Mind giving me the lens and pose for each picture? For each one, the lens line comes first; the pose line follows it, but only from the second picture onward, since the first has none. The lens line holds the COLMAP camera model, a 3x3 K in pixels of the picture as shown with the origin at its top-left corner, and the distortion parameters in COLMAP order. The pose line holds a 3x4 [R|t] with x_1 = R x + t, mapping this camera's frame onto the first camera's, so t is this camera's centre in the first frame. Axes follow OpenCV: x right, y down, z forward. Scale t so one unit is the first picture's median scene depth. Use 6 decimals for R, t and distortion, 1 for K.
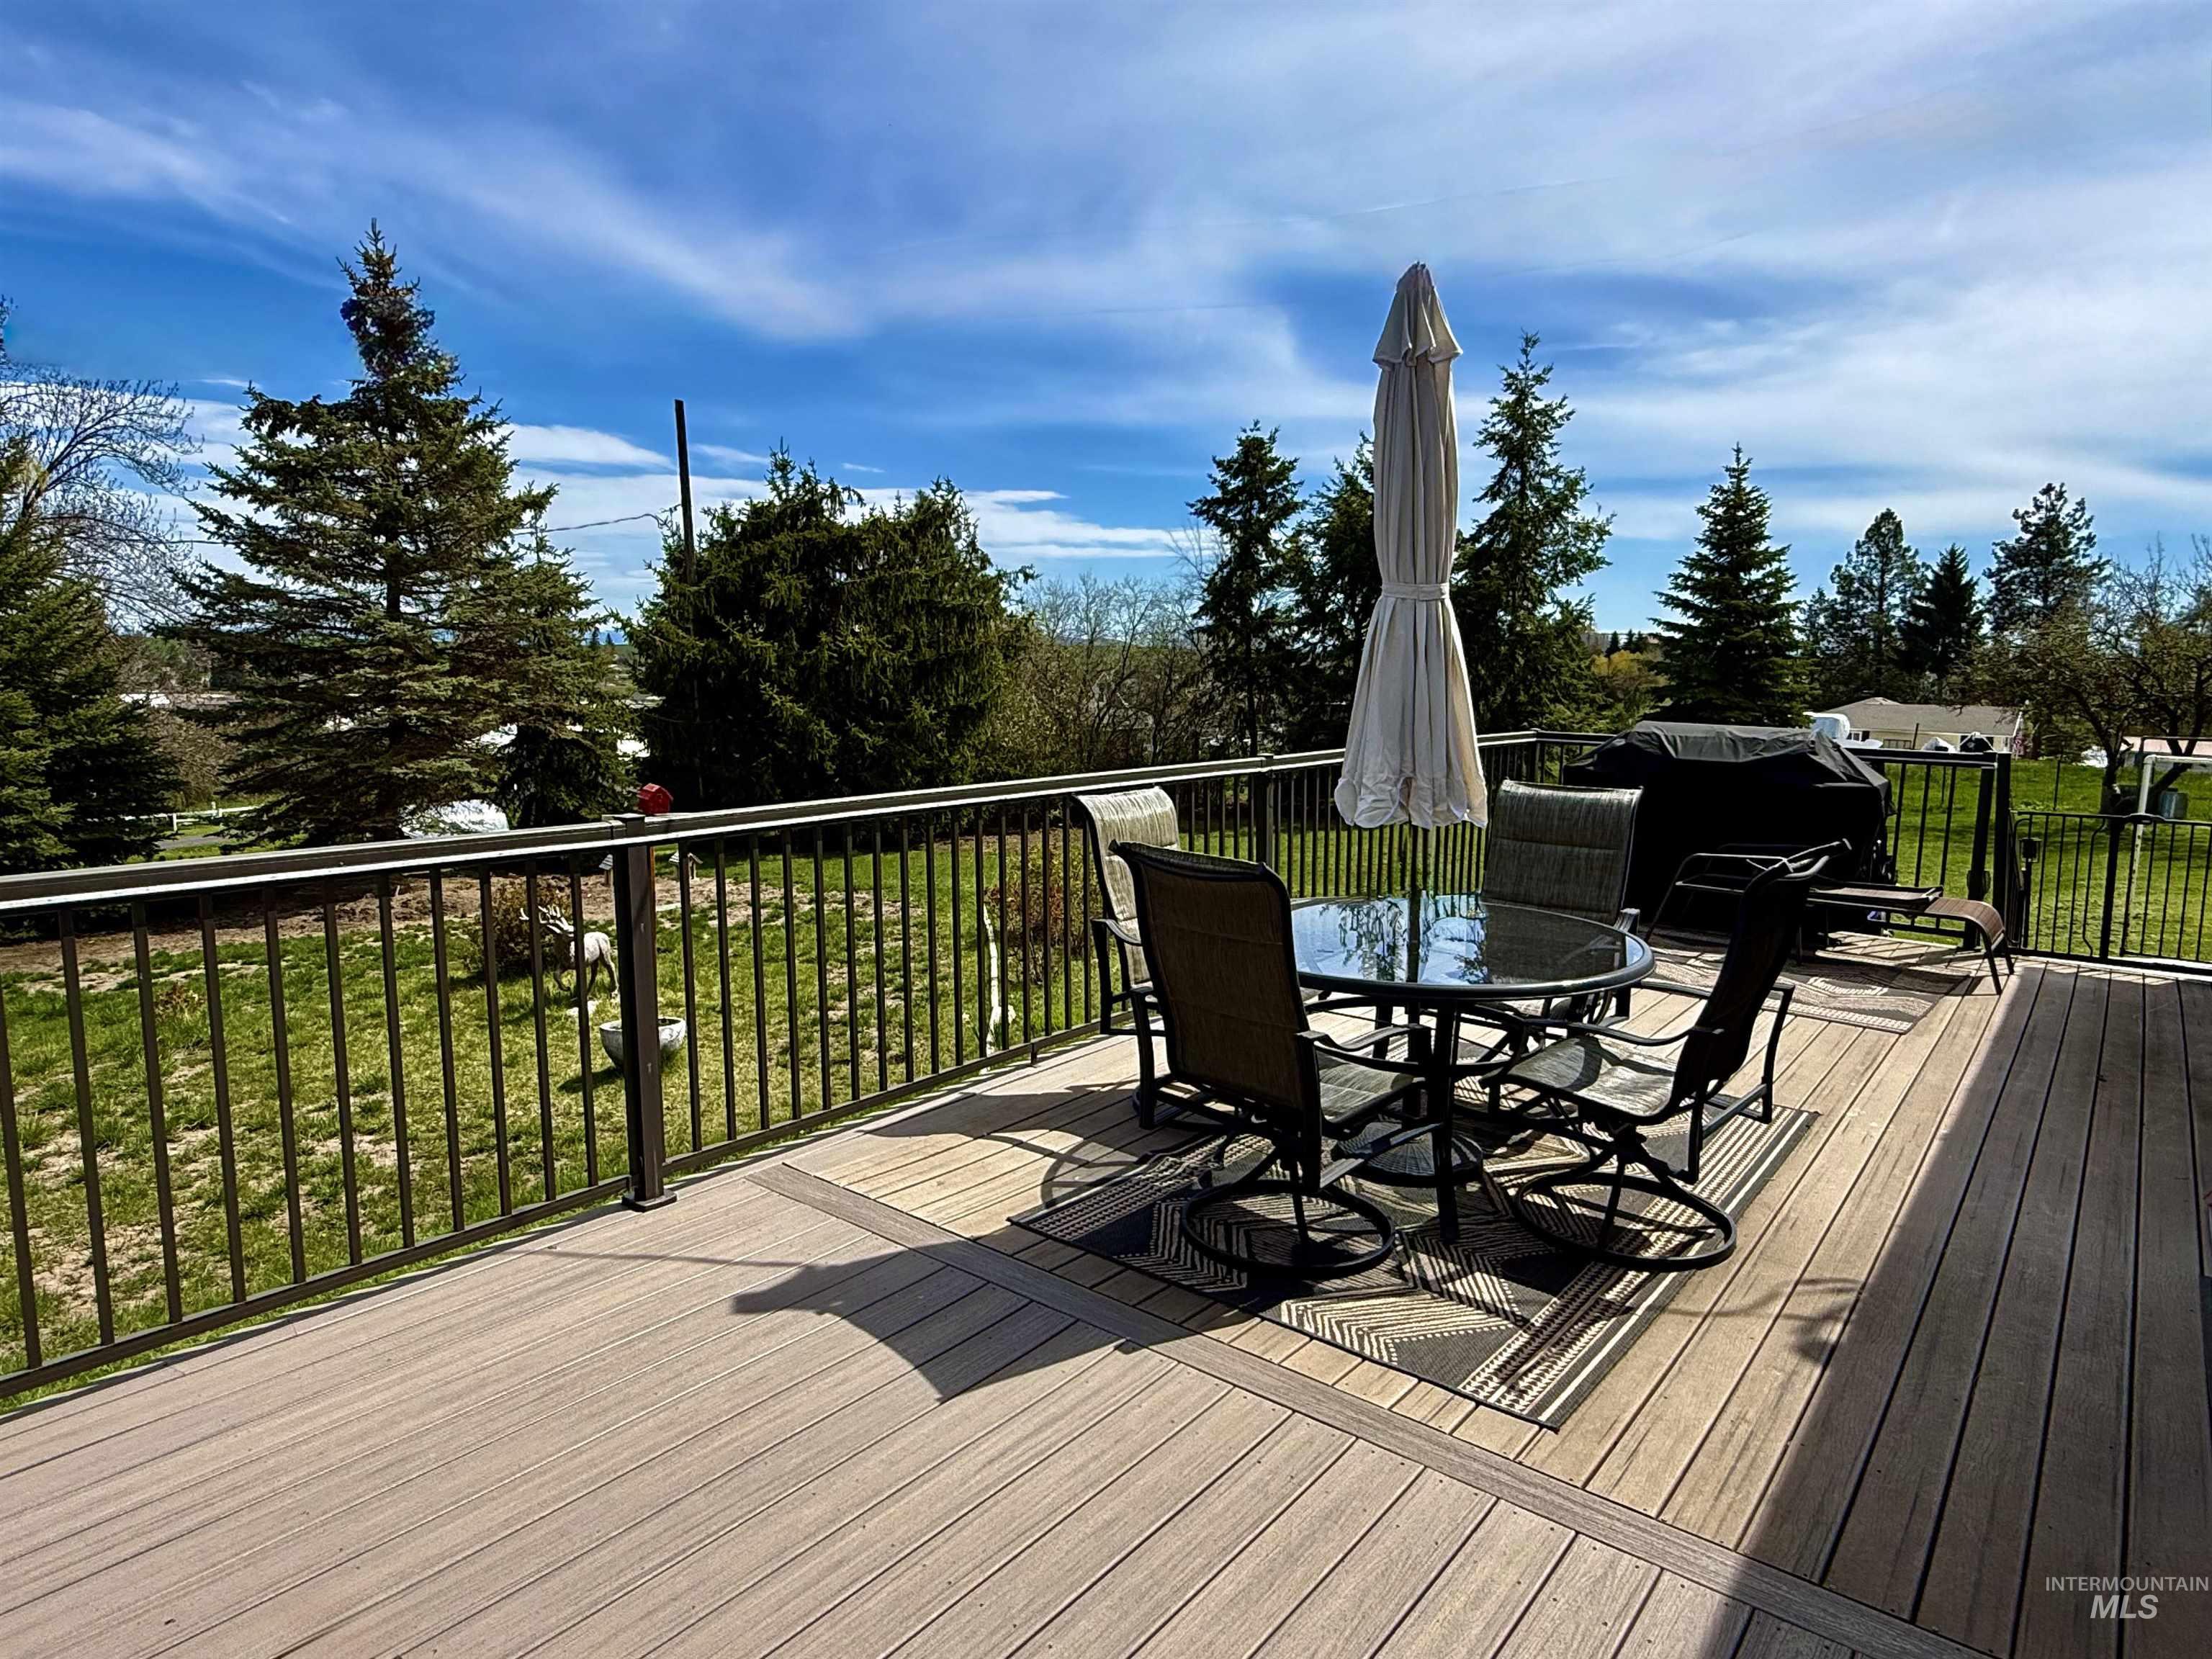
lens RADIAL K [[1319.0, 0, 1104.0], [0, 1319.0, 828.6], [0, 0, 1]] dist [-0.001189, 0.003772]
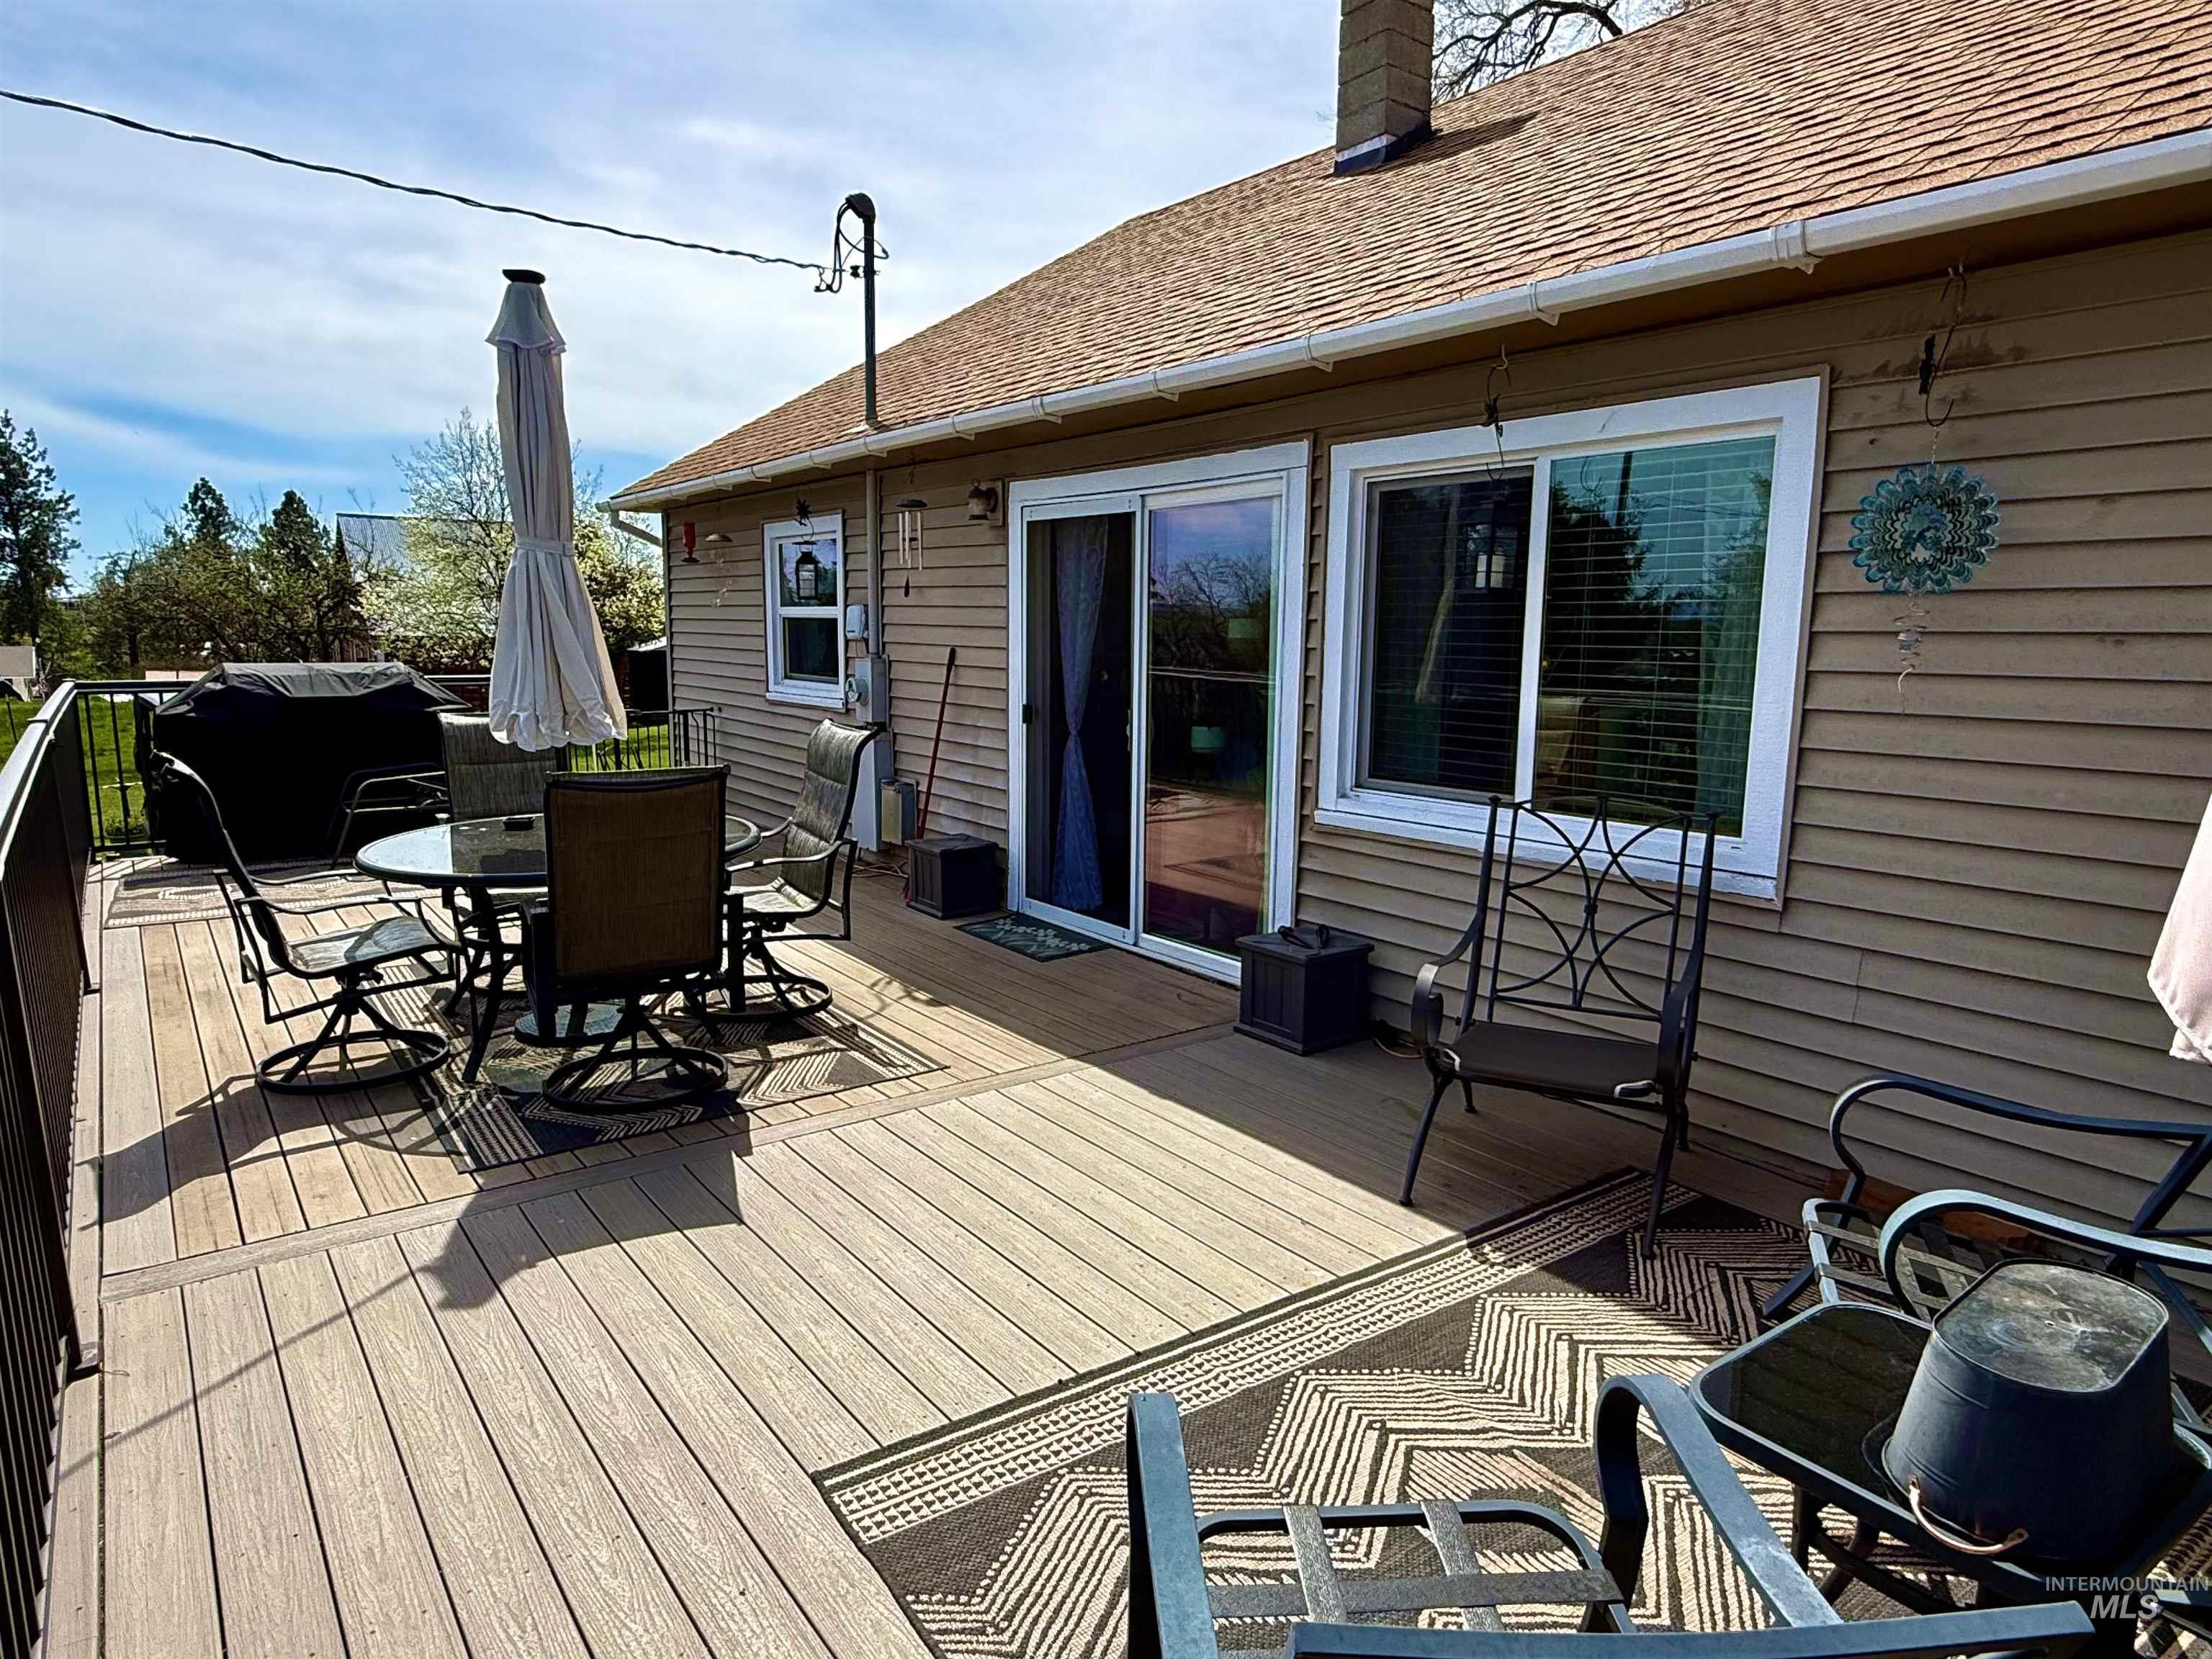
lens RADIAL K [[1319.0, 0, 1090.7], [0, 1319.0, 834.8], [0, 0, 1]] dist [-0.001189, 0.003772]
pose [[0.262020, -0.171012, 0.949790, -0.843444], [0.121522, 0.982187, 0.143321, -0.039778], [-0.957381, 0.077867, 0.278134, 0.243658]]
